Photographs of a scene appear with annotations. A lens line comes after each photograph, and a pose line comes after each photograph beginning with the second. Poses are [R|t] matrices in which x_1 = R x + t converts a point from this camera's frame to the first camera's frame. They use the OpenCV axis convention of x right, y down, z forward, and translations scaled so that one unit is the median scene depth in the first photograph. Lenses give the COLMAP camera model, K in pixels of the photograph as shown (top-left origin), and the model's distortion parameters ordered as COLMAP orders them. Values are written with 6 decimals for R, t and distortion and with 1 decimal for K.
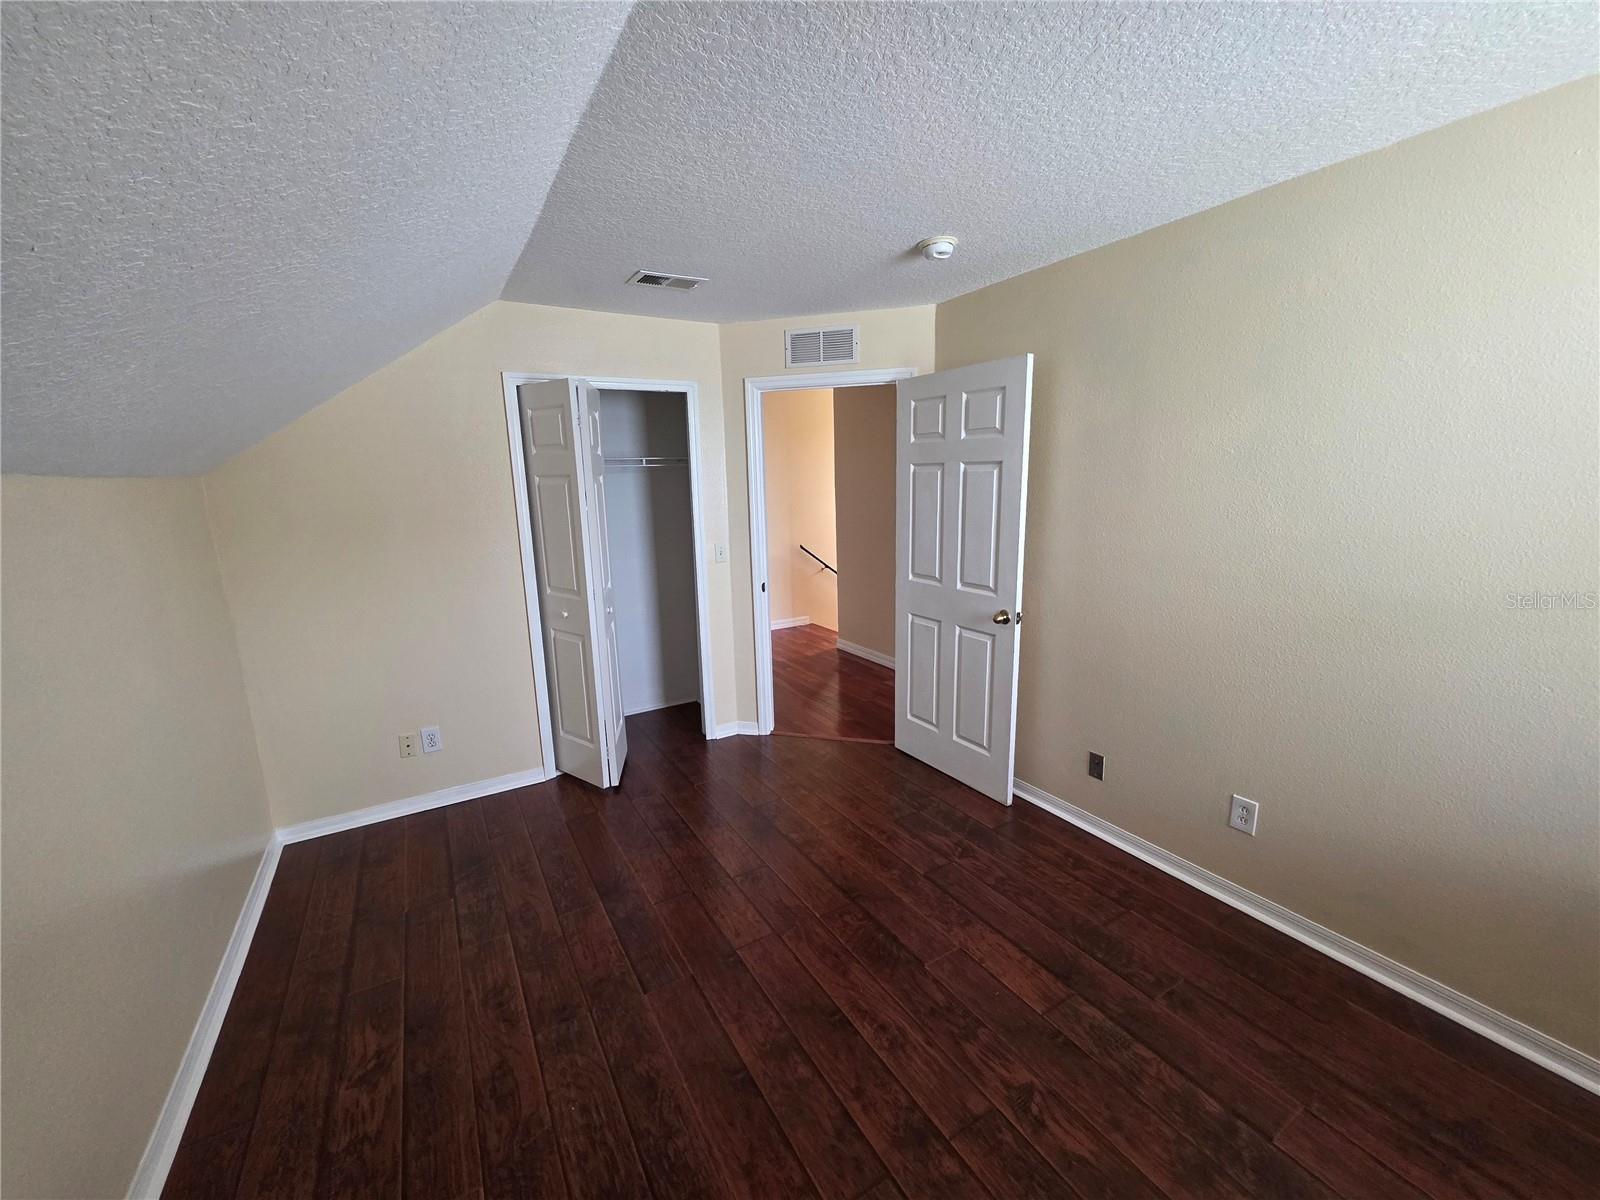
lens RADIAL K [[641.2, 0, 791.8], [0, 641.2, 607.8], [0, 0, 1]] dist [0.003494, 0.000303]
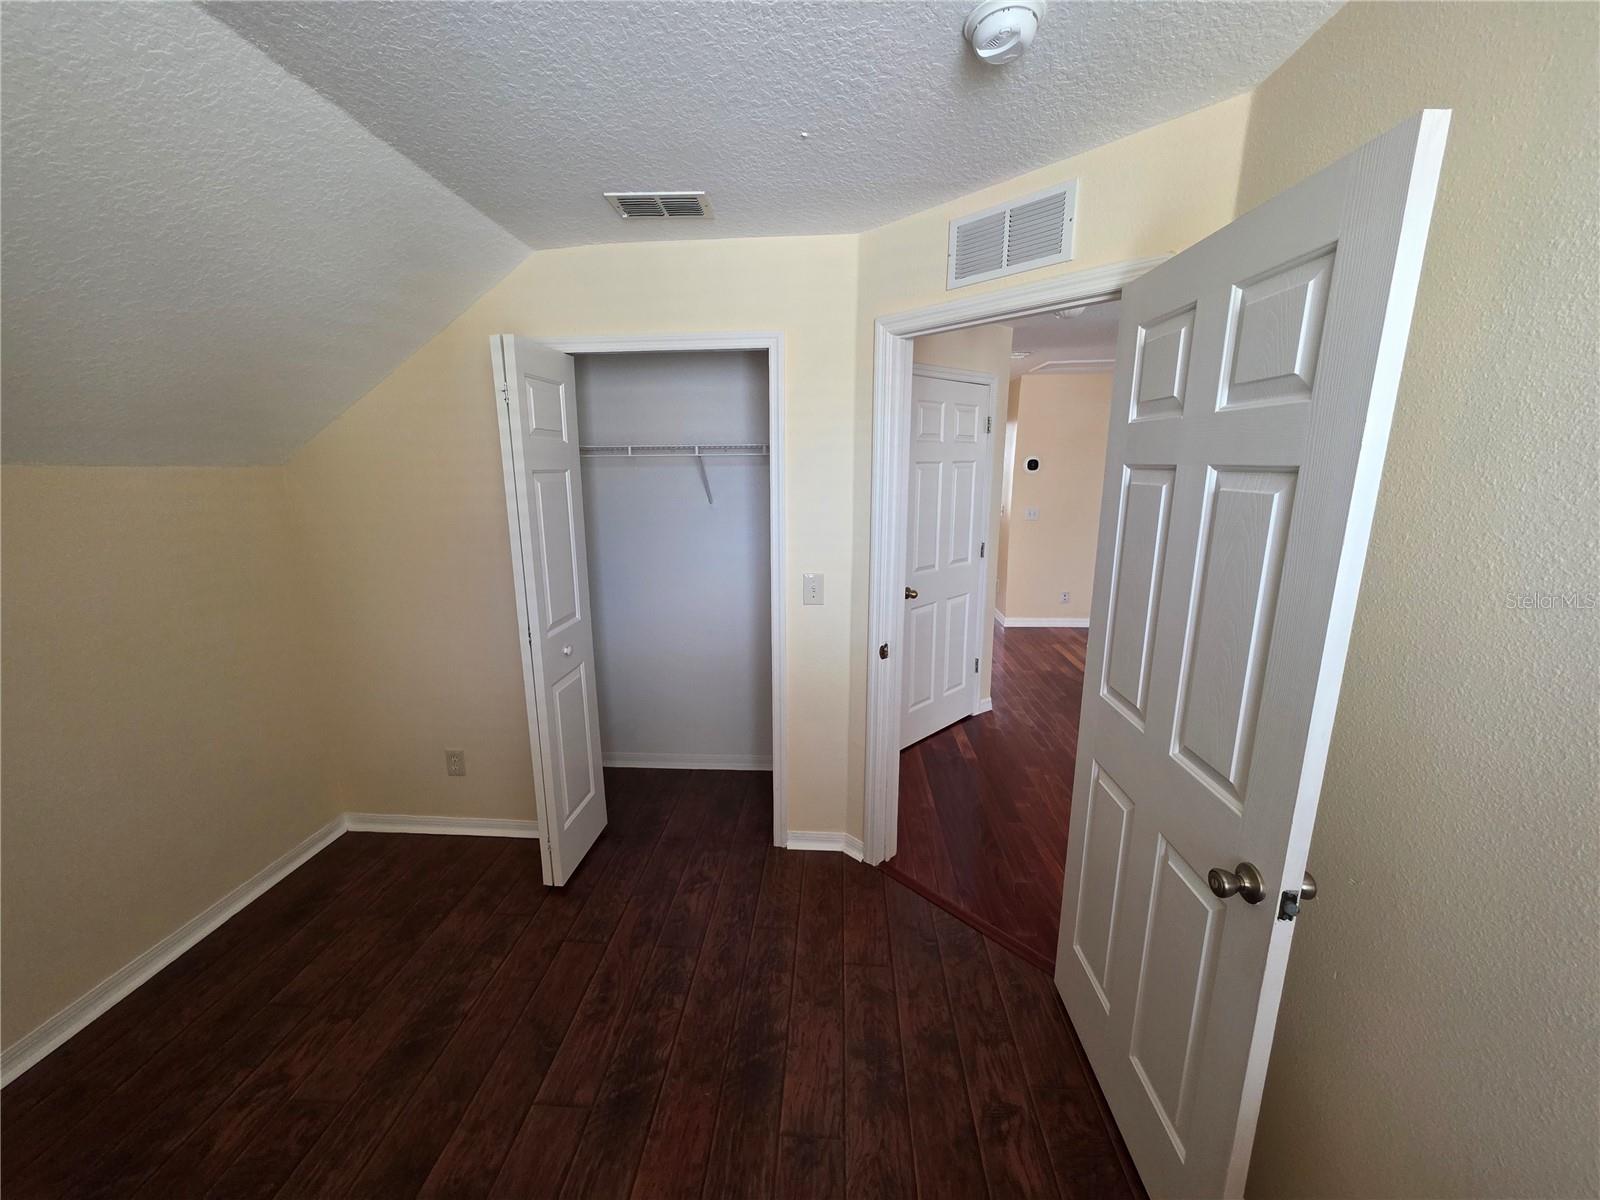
lens RADIAL K [[641.2, 0, 791.8], [0, 641.2, 607.8], [0, 0, 1]] dist [0.003494, 0.000303]
pose [[0.818702, 0.146790, -0.555140, 0.254198], [-0.120069, 0.989165, 0.084480, -0.124889], [0.561525, -0.002509, 0.827456, 0.457316]]
